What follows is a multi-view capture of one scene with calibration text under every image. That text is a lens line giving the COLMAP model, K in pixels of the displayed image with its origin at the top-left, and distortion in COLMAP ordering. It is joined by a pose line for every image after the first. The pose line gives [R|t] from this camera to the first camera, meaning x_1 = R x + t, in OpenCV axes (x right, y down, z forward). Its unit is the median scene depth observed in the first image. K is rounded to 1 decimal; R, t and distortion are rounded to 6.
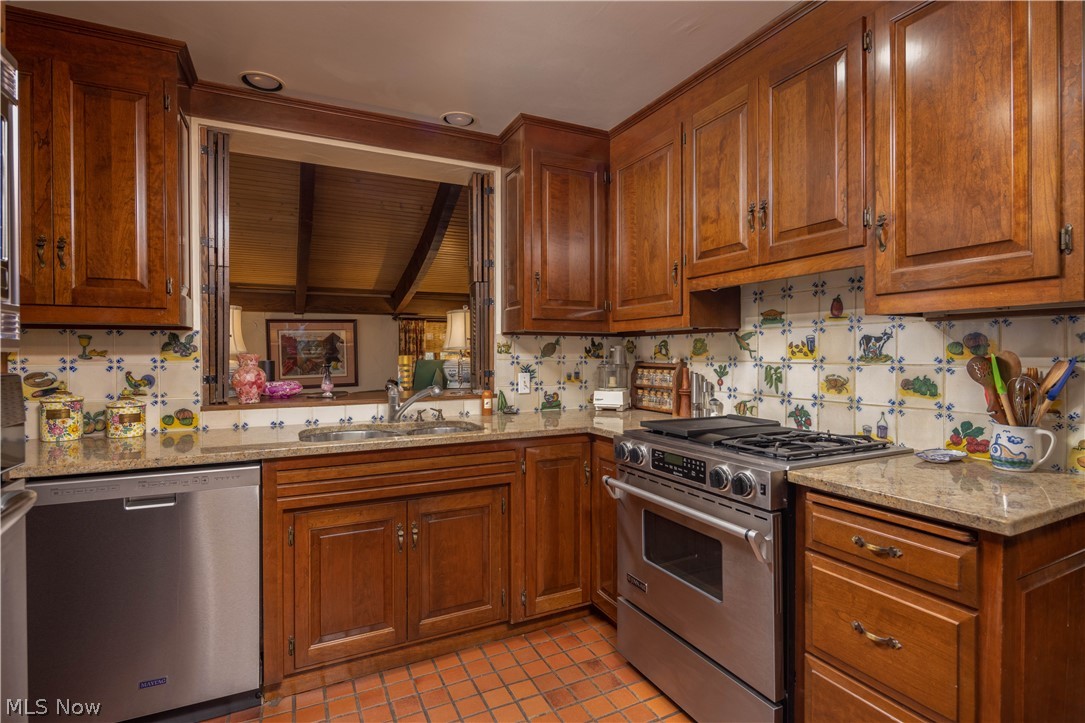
lens RADIAL K [[522.1, 0, 544.1], [0, 522.1, 358.2], [0, 0, 1]] dist [-0.002672, -0.001170]
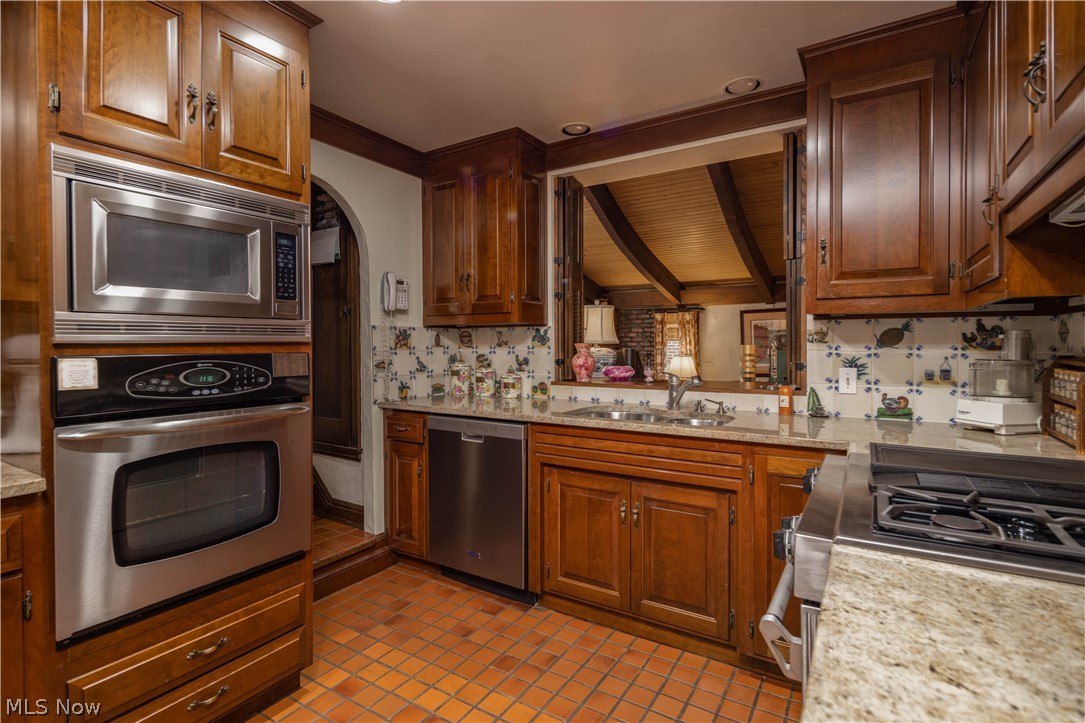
lens RADIAL K [[530.6, 0, 545.5], [0, 530.6, 343.8], [0, 0, 1]] dist [-0.000392, -0.002093]
pose [[0.519924, 0.001596, -0.854211, 0.521094], [-0.007253, 0.999970, -0.002547, -0.002769], [0.854182, 0.007520, 0.519920, 0.258391]]
